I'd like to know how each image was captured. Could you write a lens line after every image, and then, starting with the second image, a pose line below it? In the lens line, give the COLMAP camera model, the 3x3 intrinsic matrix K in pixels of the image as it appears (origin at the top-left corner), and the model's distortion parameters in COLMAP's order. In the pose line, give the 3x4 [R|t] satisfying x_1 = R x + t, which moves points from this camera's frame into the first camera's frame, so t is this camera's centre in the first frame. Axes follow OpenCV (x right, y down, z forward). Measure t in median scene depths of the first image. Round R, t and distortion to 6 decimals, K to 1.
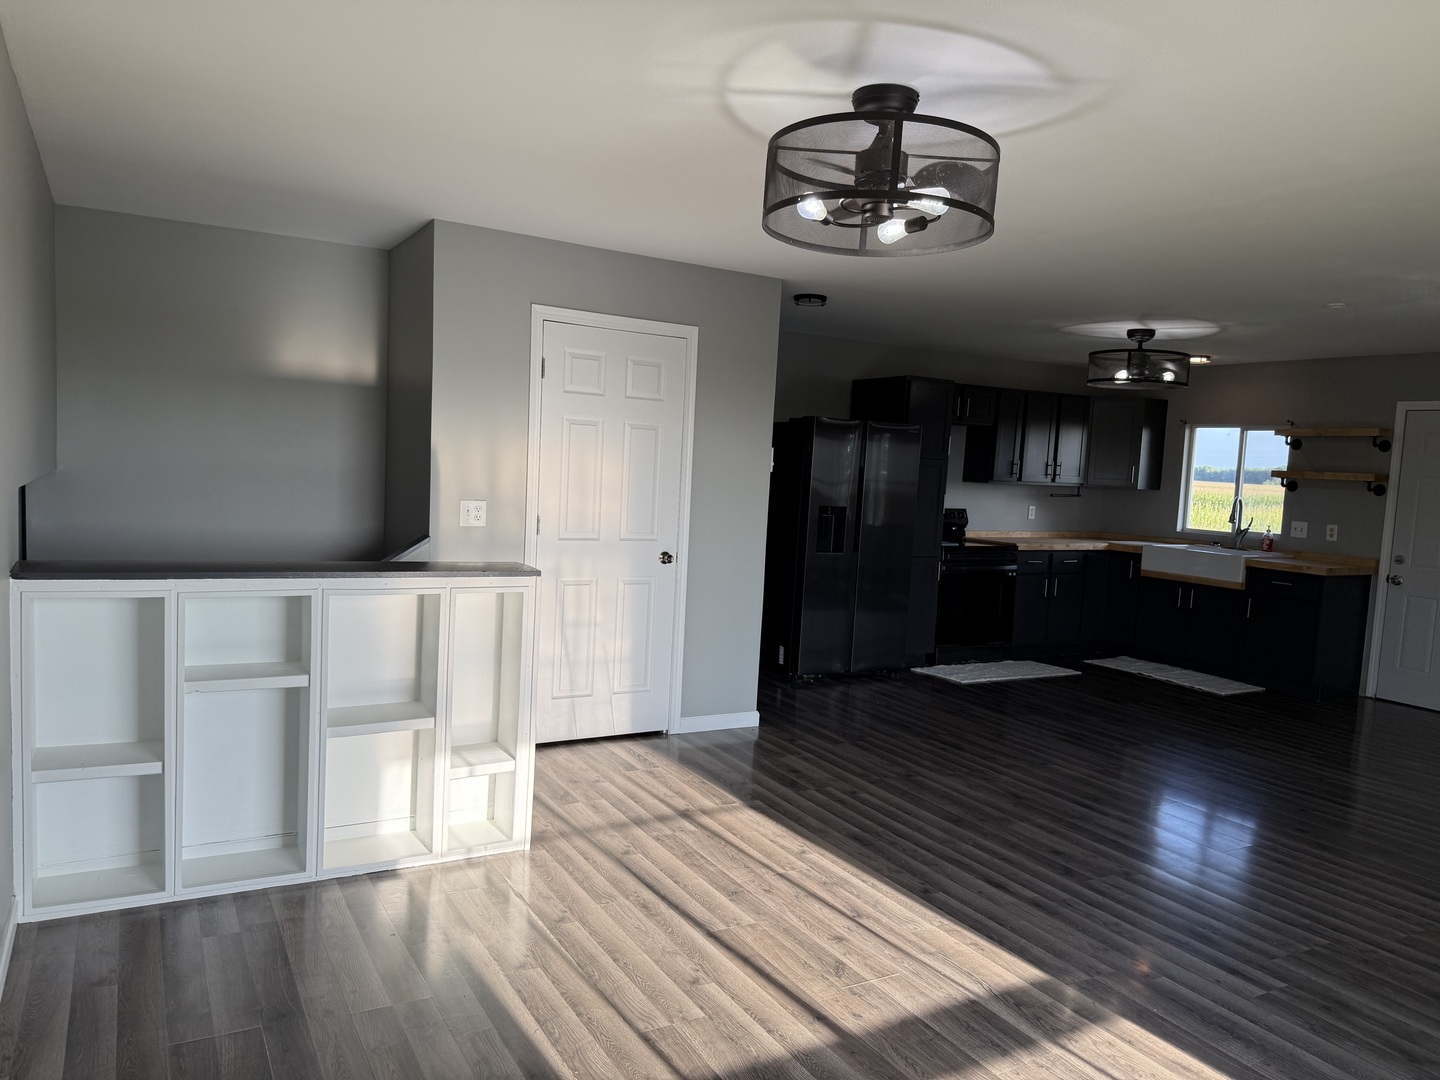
lens RADIAL K [[1029.1, 0, 729.4], [0, 1029.1, 546.4], [0, 0, 1]] dist [-0.000660, -0.013931]
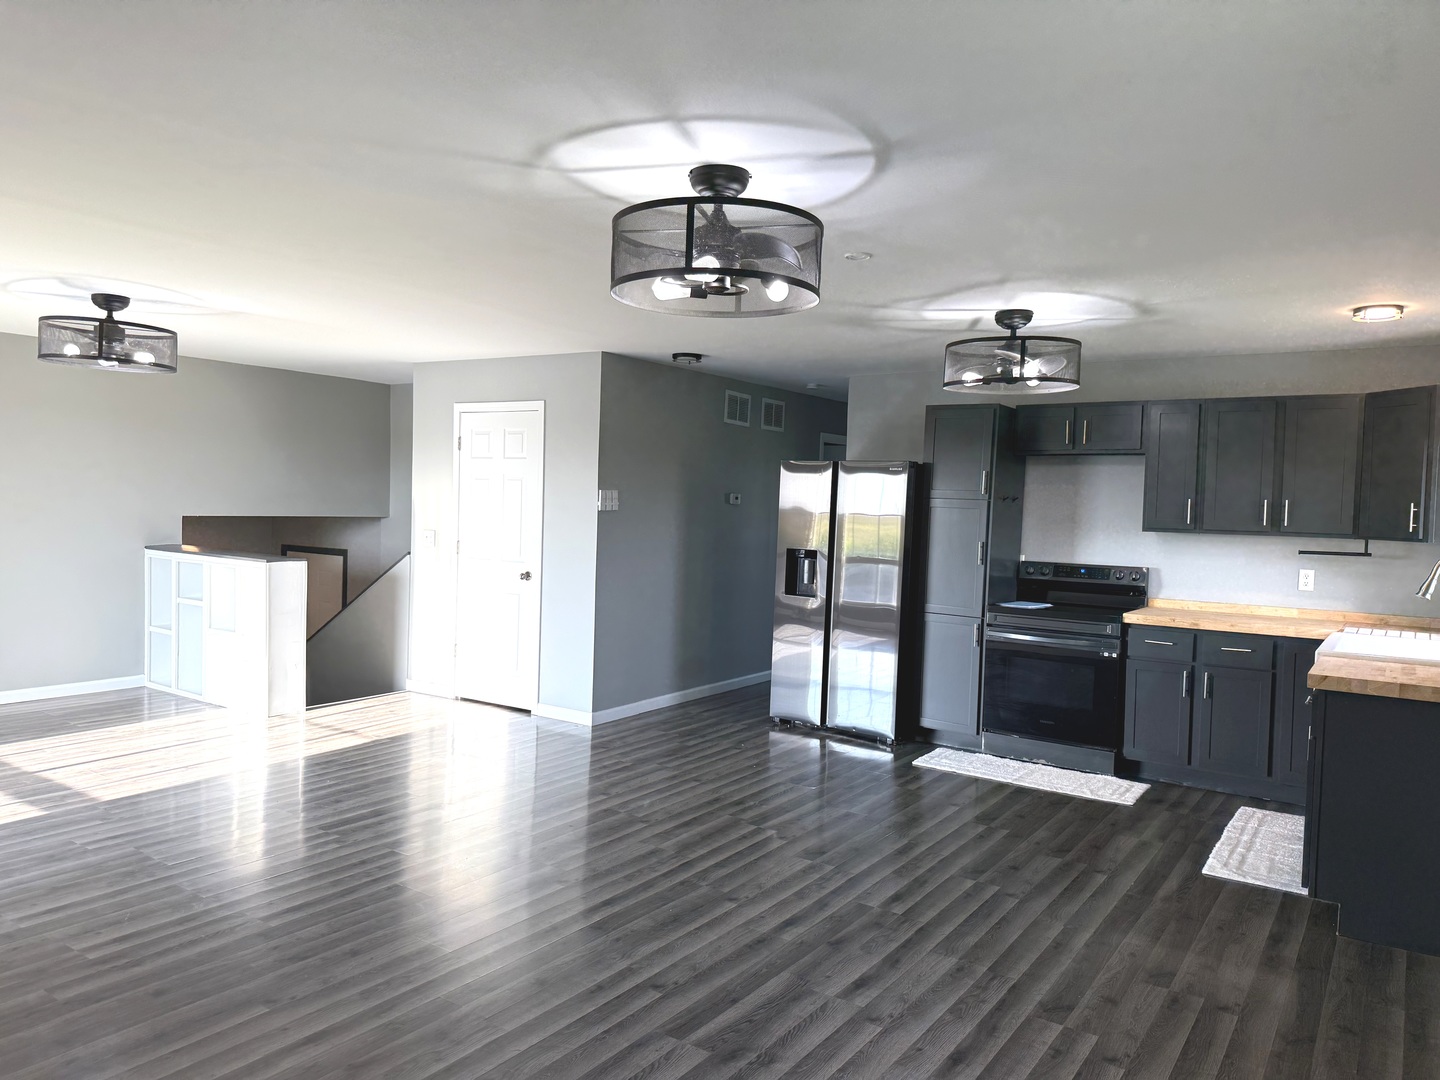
lens RADIAL K [[1029.1, 0, 730.5], [0, 1029.1, 538.0], [0, 0, 1]] dist [-0.000660, -0.013931]
pose [[0.435477, -0.008693, -0.900158, 1.184341], [-0.083866, 0.995213, -0.050184, 0.006829], [0.896285, 0.097347, 0.432663, 0.625139]]
